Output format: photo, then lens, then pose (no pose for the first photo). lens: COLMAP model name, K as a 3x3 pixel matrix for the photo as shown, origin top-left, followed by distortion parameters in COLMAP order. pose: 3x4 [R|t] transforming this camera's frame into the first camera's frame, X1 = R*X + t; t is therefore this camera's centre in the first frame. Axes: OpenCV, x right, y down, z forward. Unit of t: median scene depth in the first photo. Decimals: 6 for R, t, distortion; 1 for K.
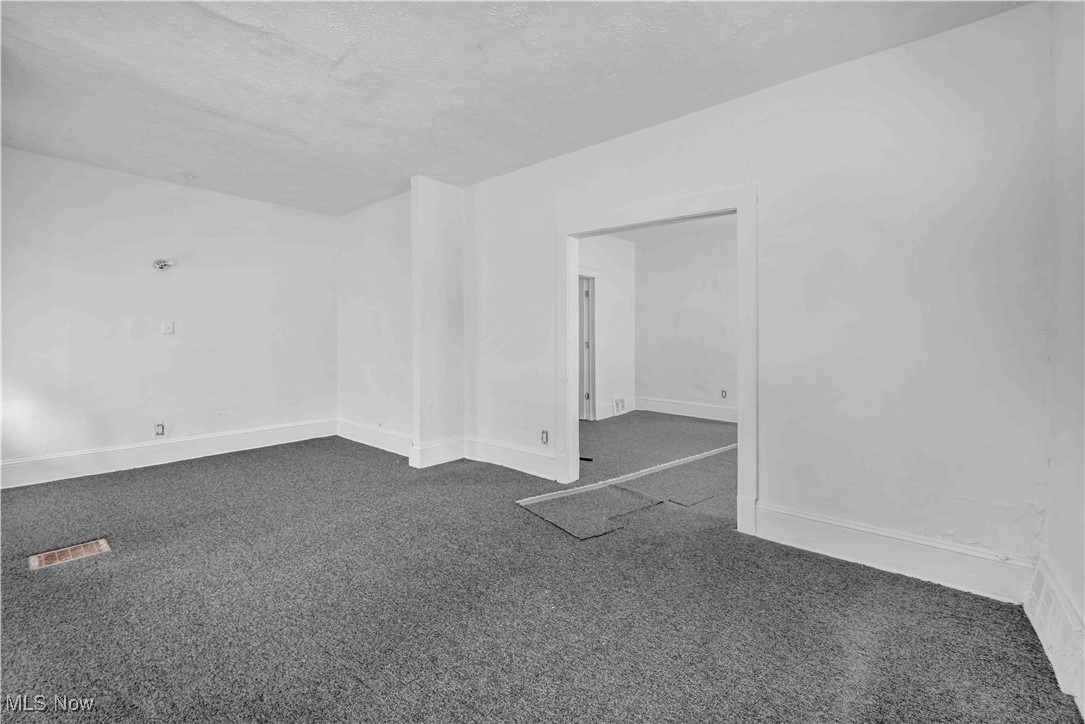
lens RADIAL K [[444.5, 0, 557.2], [0, 444.5, 348.3], [0, 0, 1]] dist [-0.001653, 0.000341]
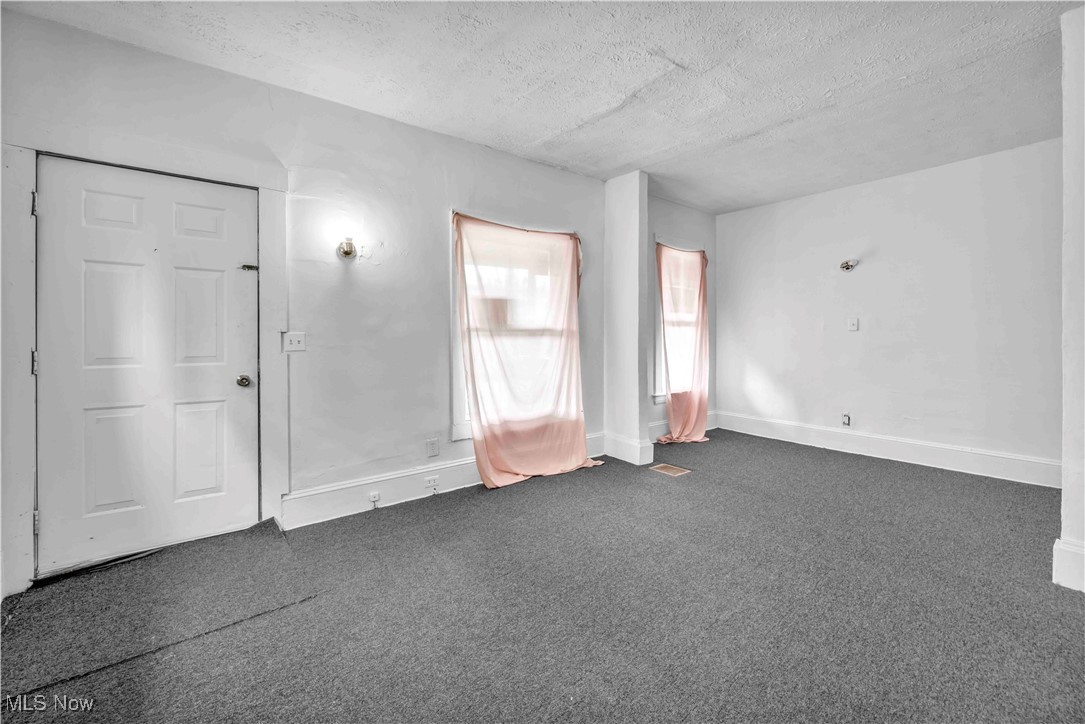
lens RADIAL K [[460.5, 0, 541.1], [0, 460.5, 337.2], [0, 0, 1]] dist [0.000308, -0.000382]
pose [[-0.243186, 0.000653, -0.969980, 0.540600], [-0.019213, 0.999800, 0.005490, -0.012740], [0.969789, 0.019972, -0.243124, 0.819246]]
